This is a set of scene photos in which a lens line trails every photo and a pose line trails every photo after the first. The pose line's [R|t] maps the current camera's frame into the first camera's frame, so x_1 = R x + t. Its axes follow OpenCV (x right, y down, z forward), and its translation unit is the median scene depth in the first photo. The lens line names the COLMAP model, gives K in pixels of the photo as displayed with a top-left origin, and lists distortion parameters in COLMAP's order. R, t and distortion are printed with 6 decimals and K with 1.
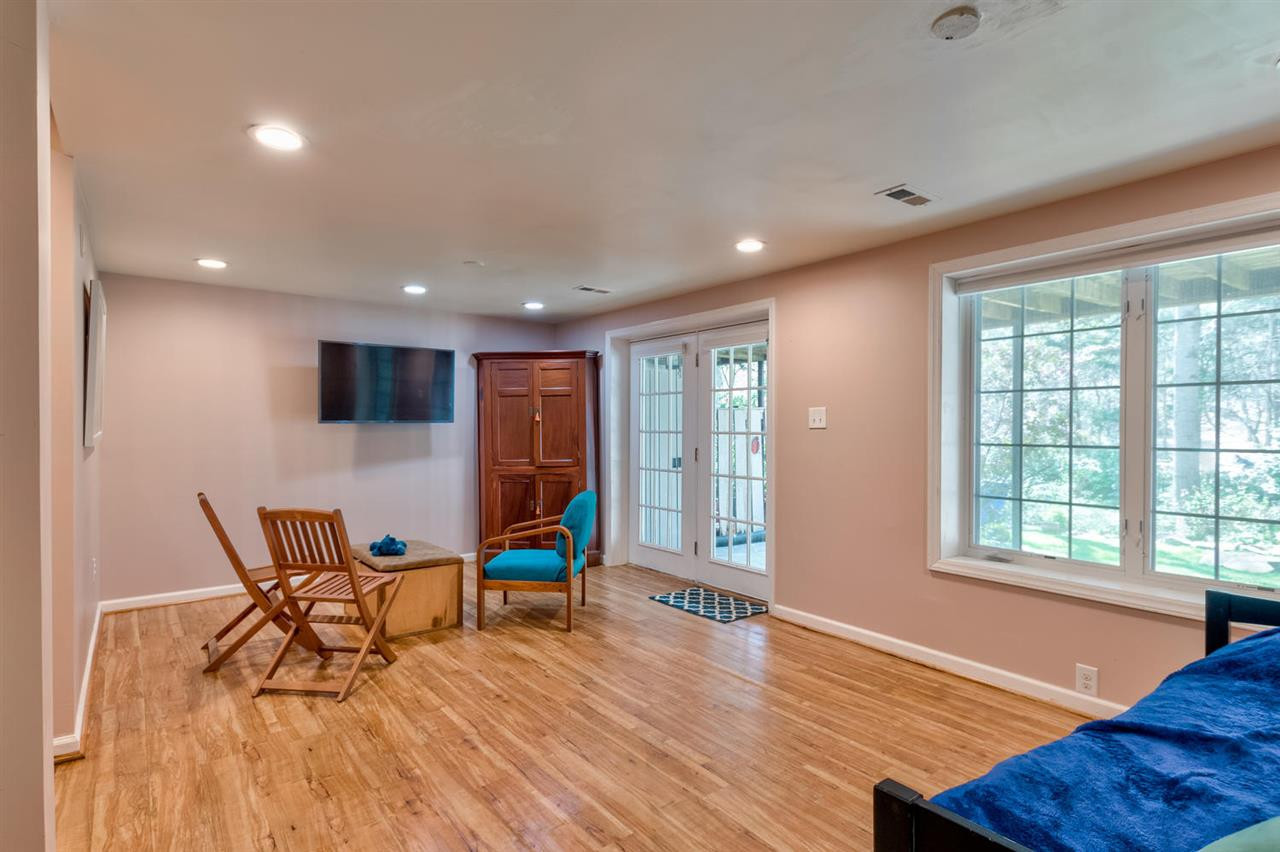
lens RADIAL K [[656.3, 0, 640.0], [0, 656.3, 426.0], [0, 0, 1]] dist [0.001675, -0.001083]
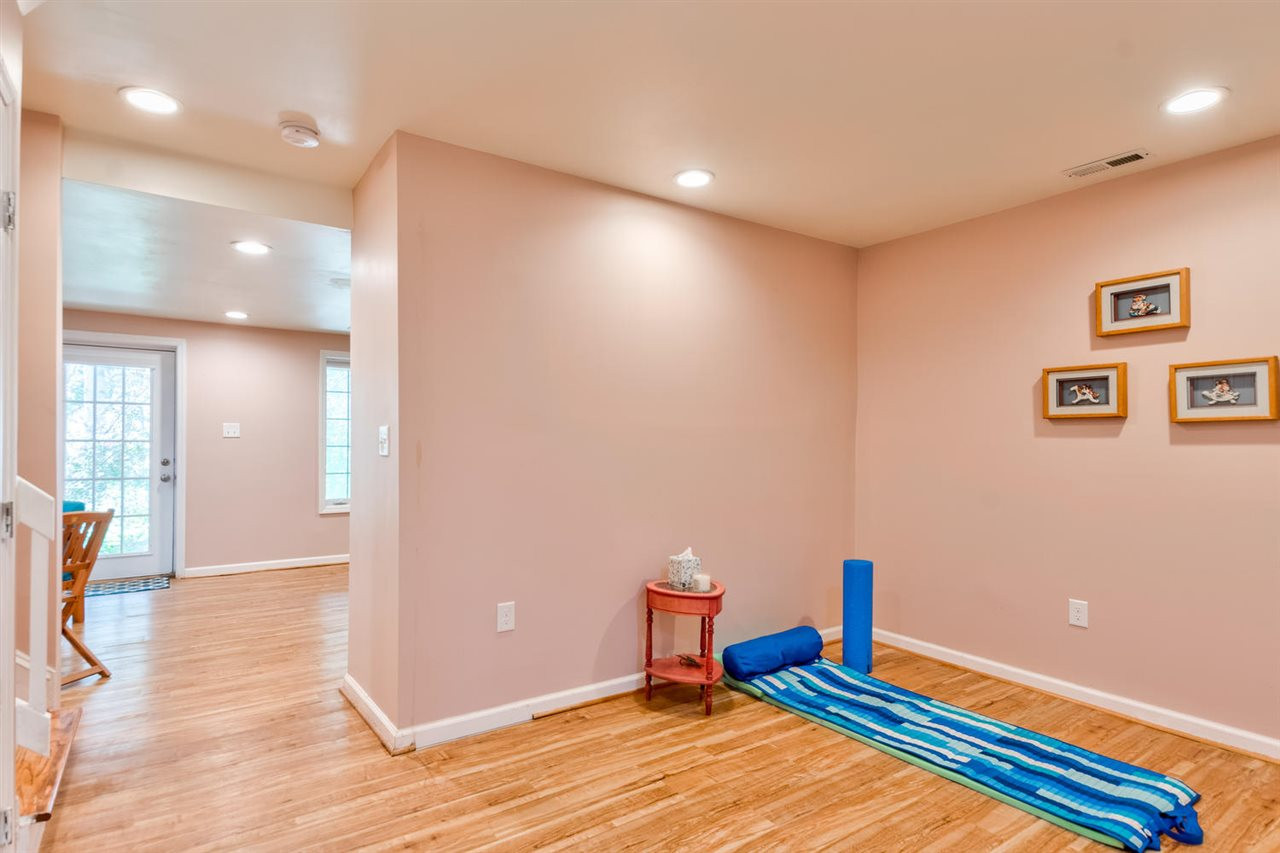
lens RADIAL K [[656.3, 0, 640.0], [0, 656.3, 426.5], [0, 0, 1]] dist [0.001675, -0.001083]
pose [[0.060465, 0.015647, 0.998048, -1.649593], [0.007660, 0.999840, -0.016139, 0.014371], [-0.998141, 0.008621, 0.060336, 0.015409]]
